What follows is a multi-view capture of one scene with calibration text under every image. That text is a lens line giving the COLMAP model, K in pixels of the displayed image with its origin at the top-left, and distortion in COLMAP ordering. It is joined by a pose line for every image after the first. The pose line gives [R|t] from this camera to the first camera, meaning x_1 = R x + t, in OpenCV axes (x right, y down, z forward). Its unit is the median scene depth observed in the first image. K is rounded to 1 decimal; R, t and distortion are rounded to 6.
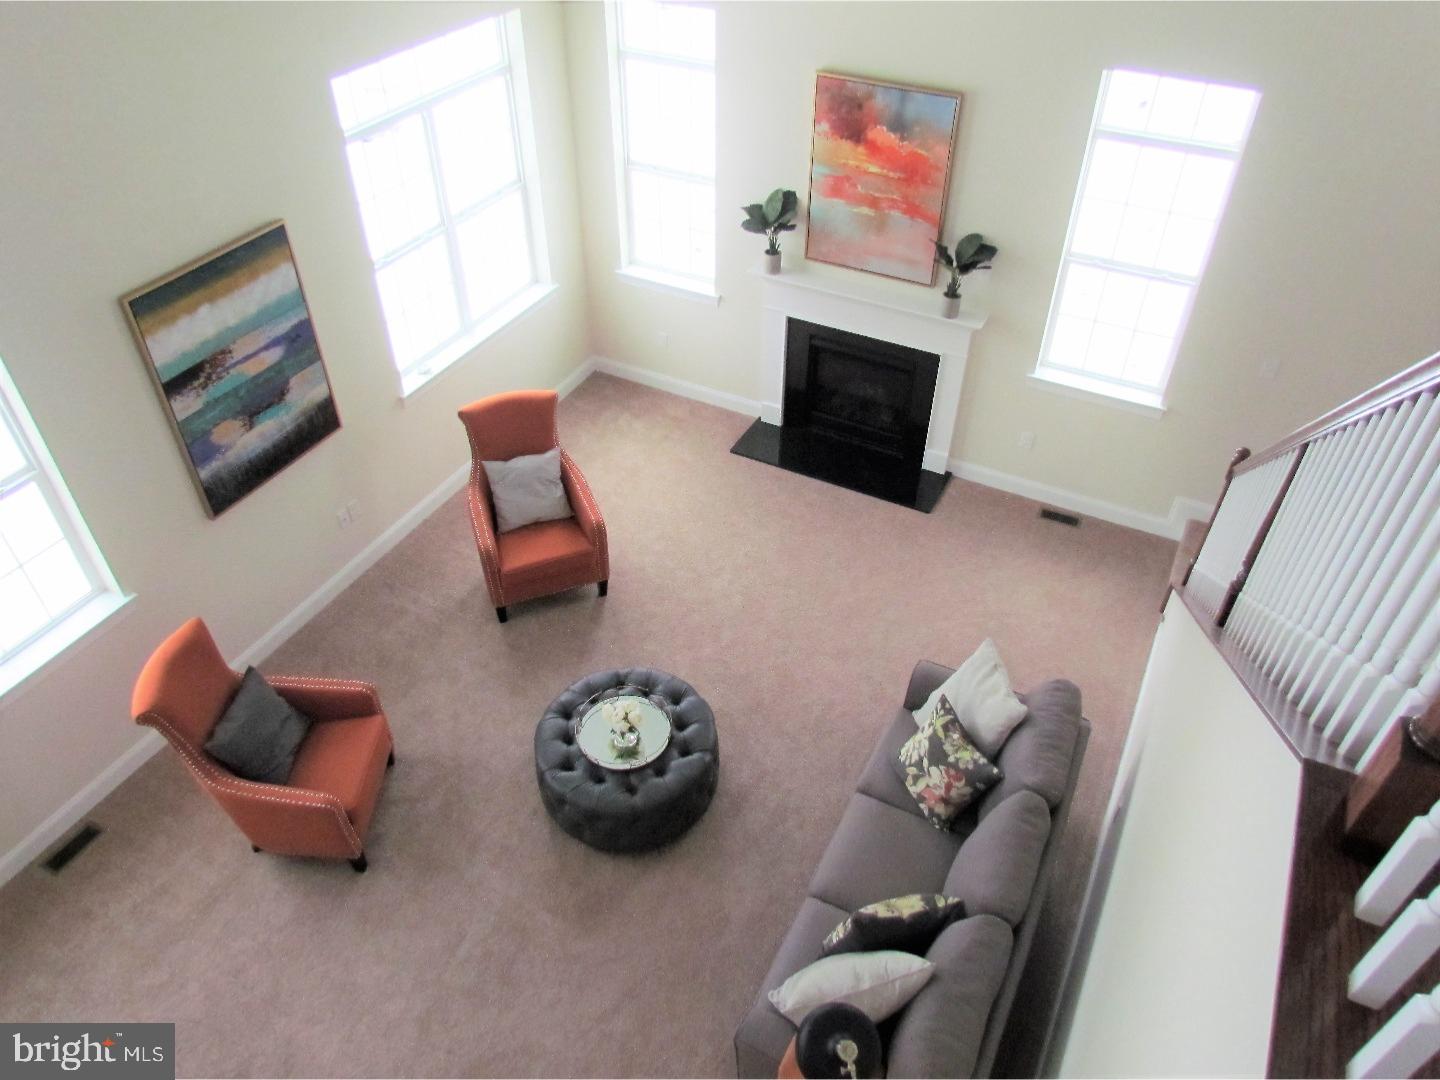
lens RADIAL K [[1022.5, 0, 720.2], [0, 1022.5, 537.6], [0, 0, 1]] dist [-0.020378, -0.000230]
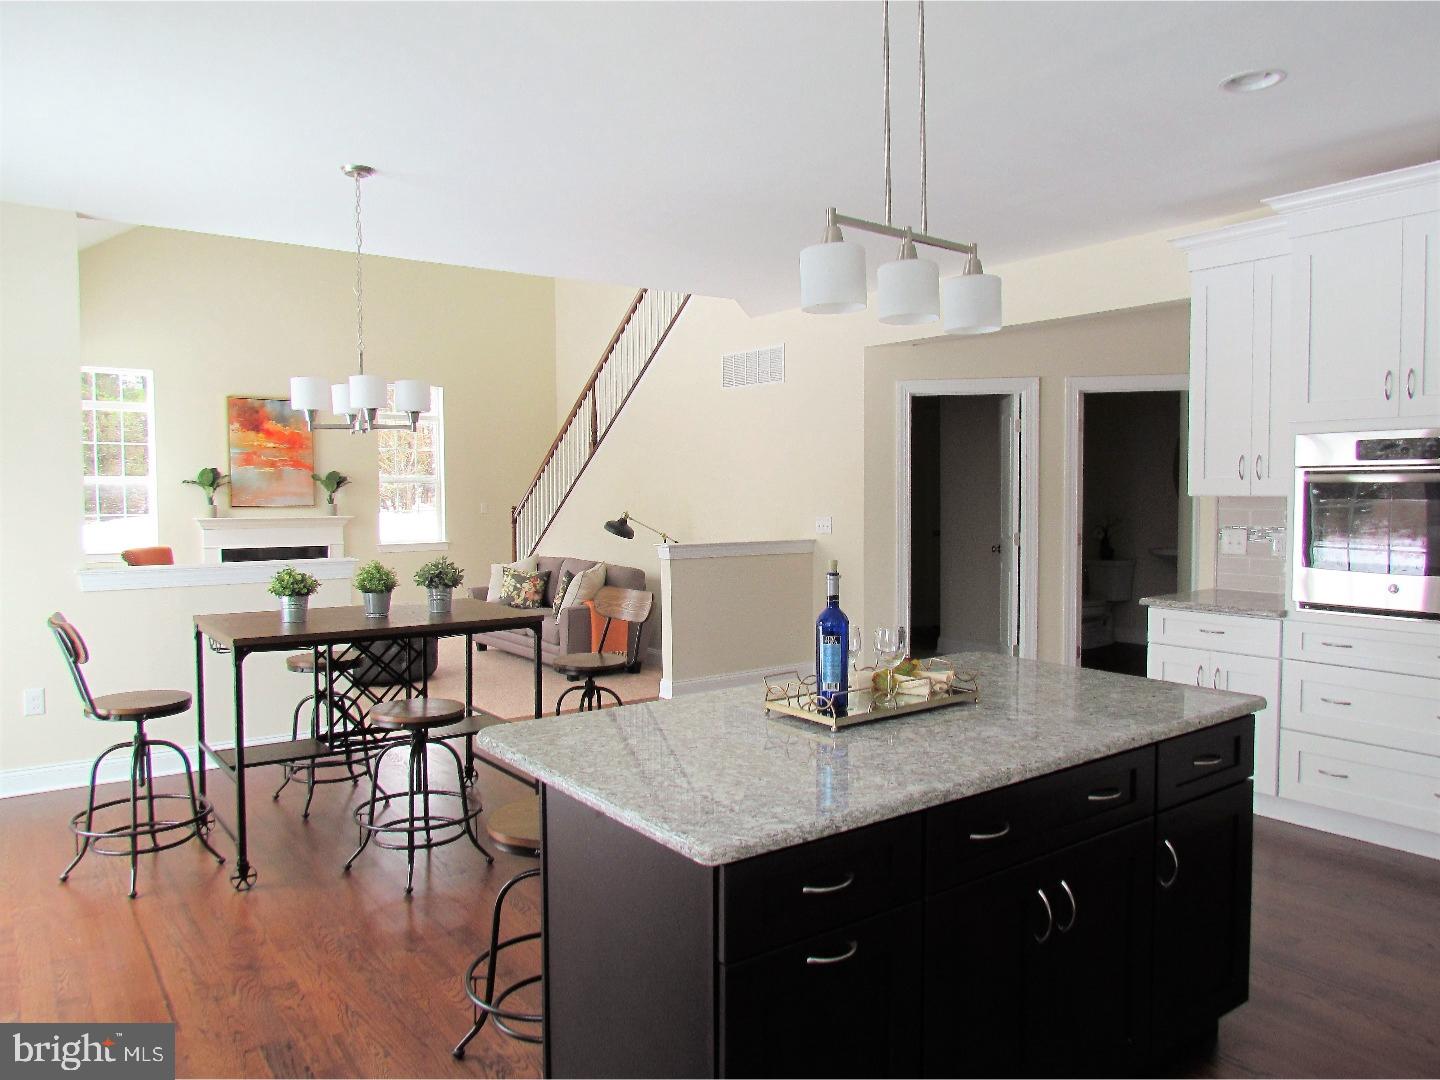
lens RADIAL K [[1022.5, 0, 721.5], [0, 1022.5, 537.9], [0, 0, 1]] dist [-0.020378, -0.000230]
pose [[0.450675, -0.048433, 0.891373, -1.092424], [0.583933, 0.771263, -0.253327, 0.679227], [-0.675214, 0.634671, 0.375871, -0.103418]]
